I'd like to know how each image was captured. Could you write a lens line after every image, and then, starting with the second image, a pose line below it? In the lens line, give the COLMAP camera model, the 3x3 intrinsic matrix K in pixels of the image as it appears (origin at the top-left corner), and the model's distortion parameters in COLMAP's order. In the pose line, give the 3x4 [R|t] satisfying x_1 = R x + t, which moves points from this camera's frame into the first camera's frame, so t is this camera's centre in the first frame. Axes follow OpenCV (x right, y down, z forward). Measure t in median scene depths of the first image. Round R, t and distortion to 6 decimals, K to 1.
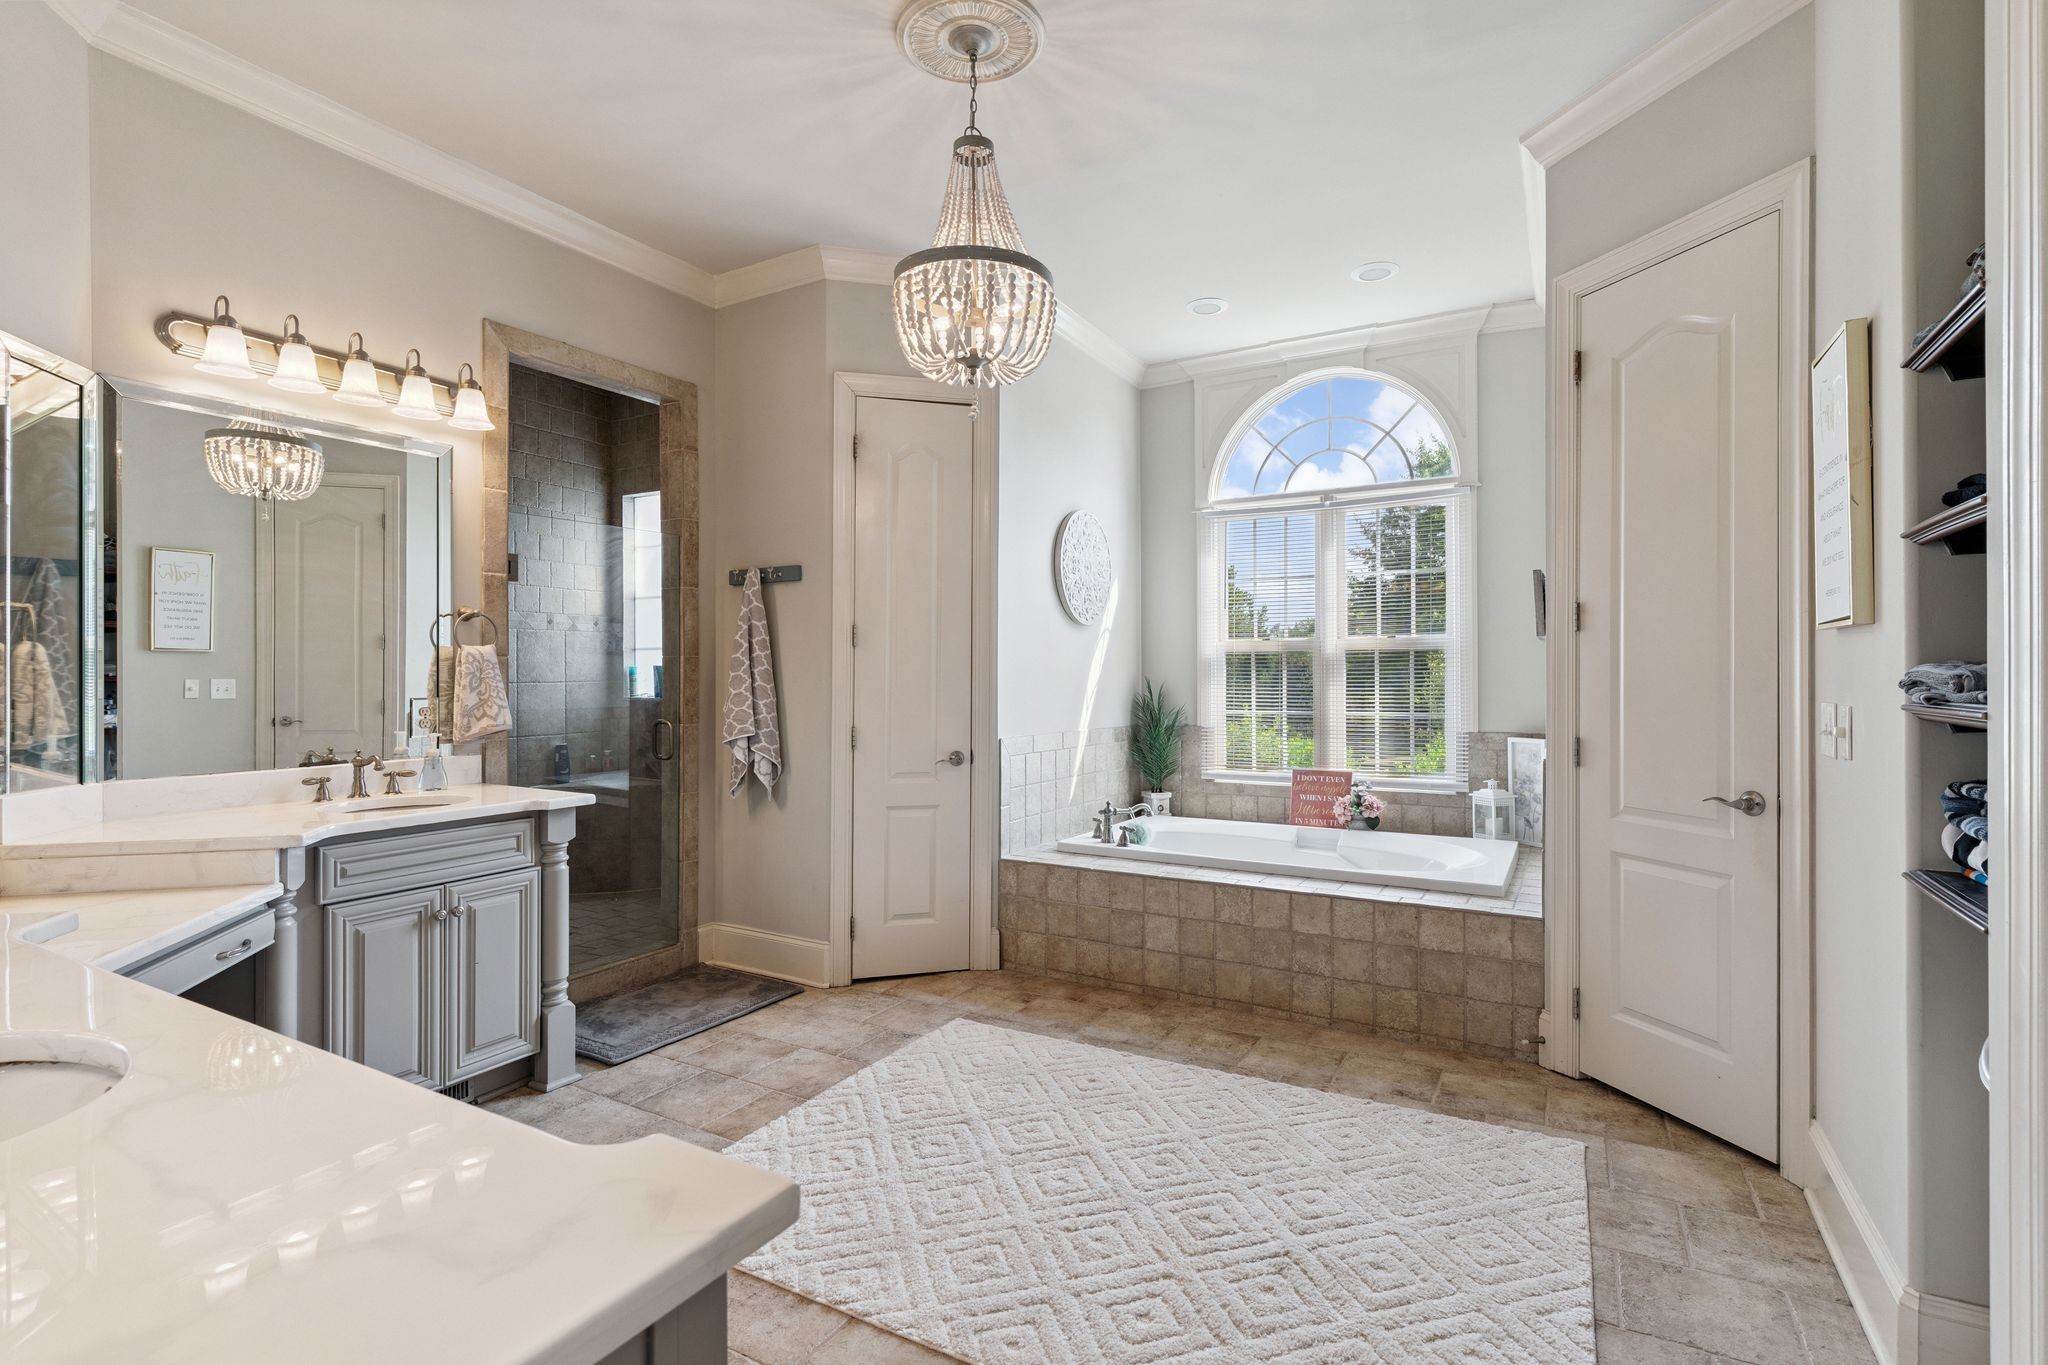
lens RADIAL K [[965.8, 0, 1024.0], [0, 965.8, 682.5], [0, 0, 1]] dist [0.000621, 0.000023]
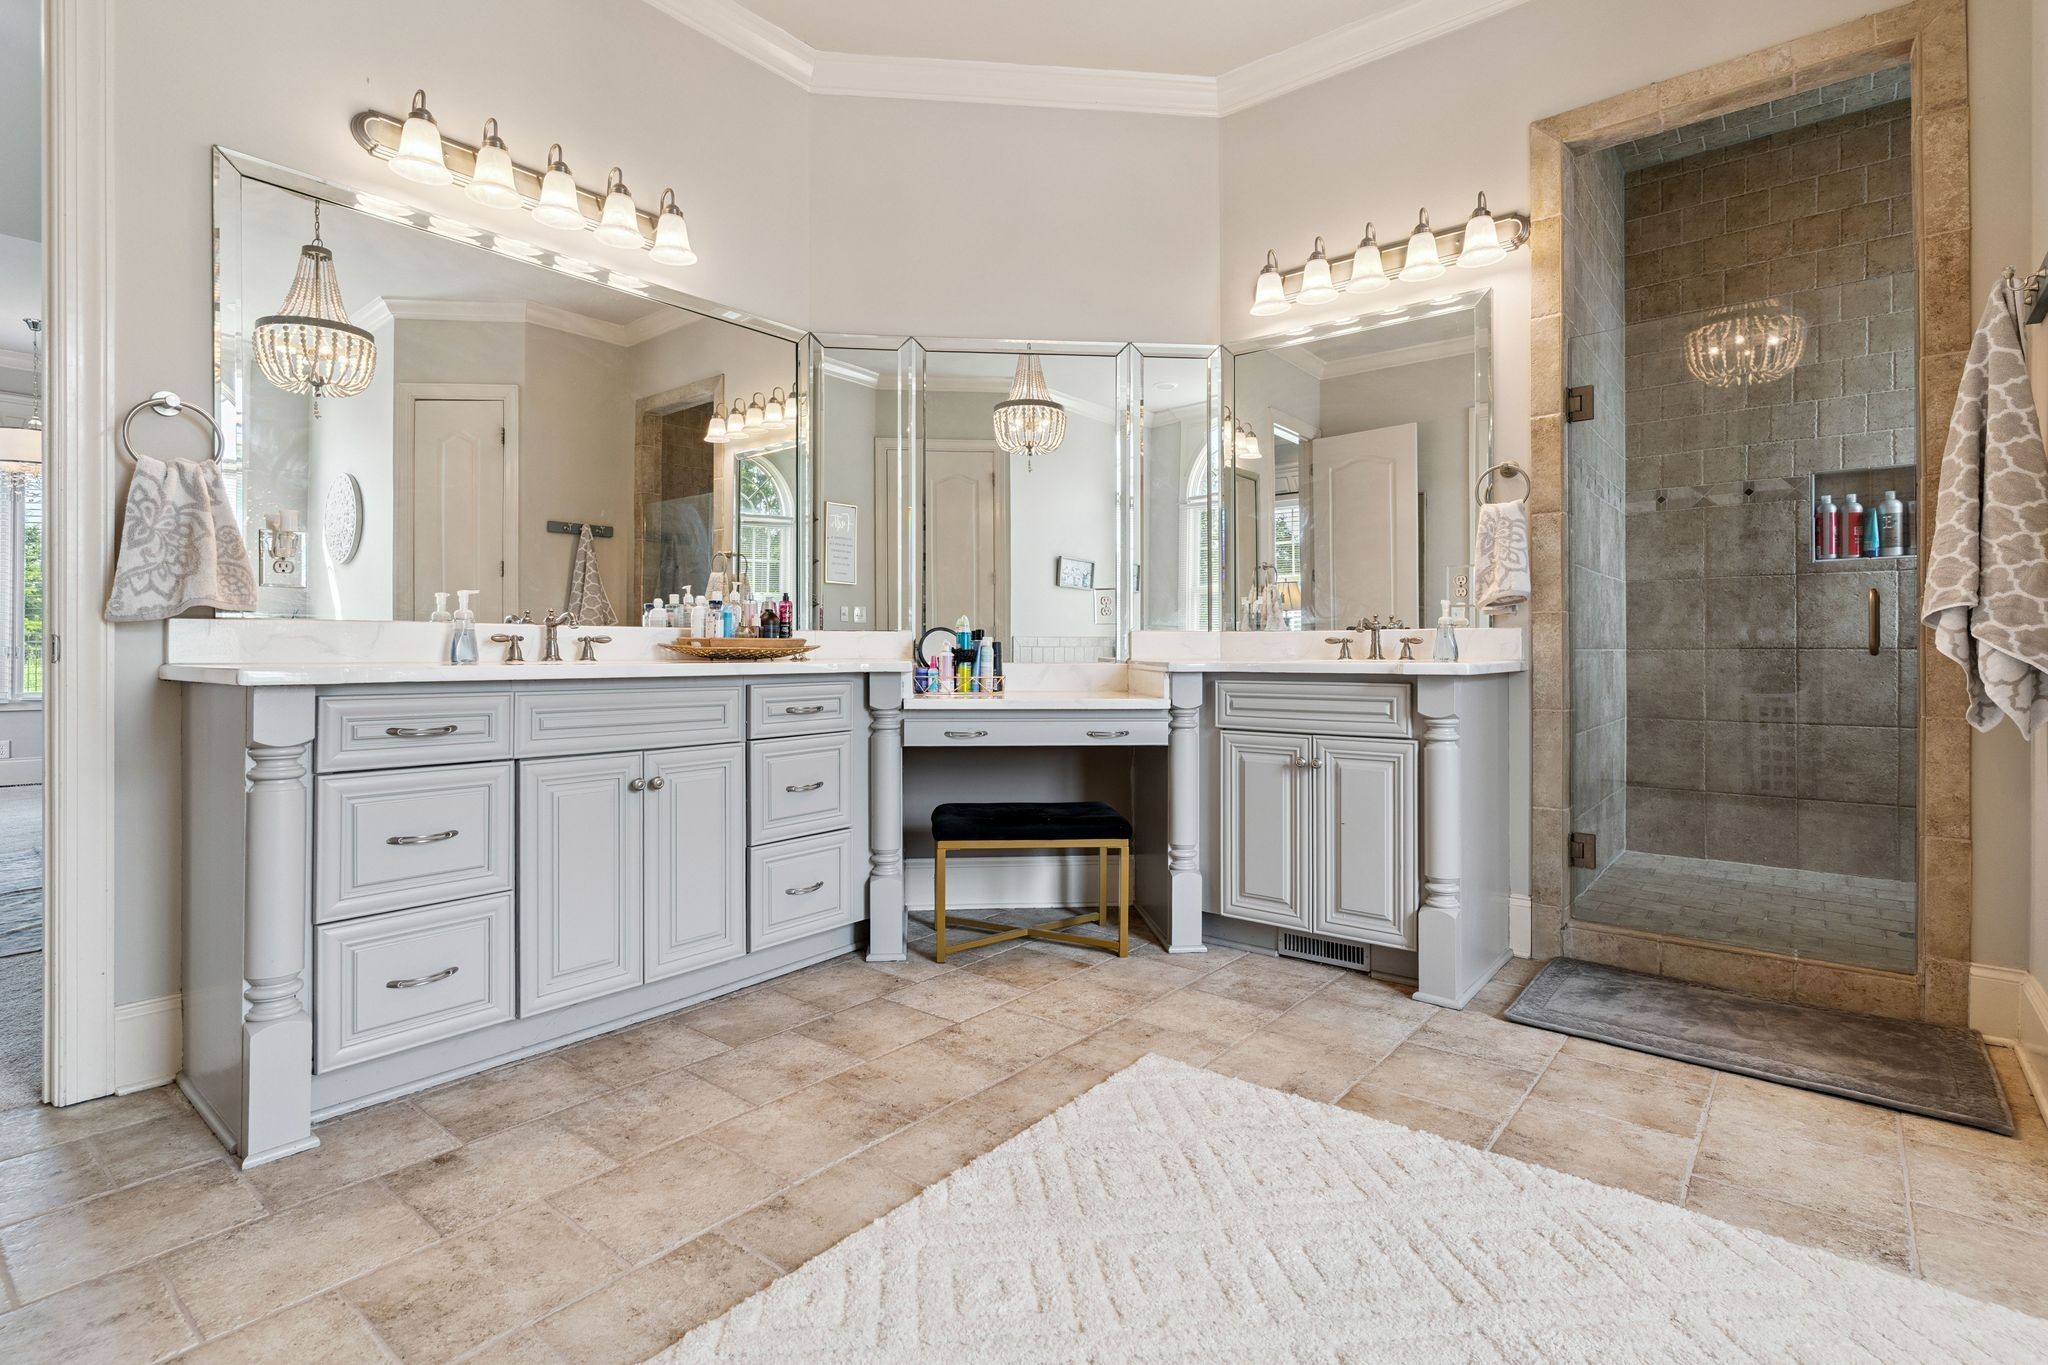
lens RADIAL K [[985.7, 0, 1023.4], [0, 985.7, 655.7], [0, 0, 1]] dist [0.002985, 0.000580]
pose [[-0.163380, 0.005222, -0.986549, 0.401321], [-0.005501, 0.999966, 0.006204, 0.099495], [0.986548, 0.006440, -0.163345, 0.721561]]
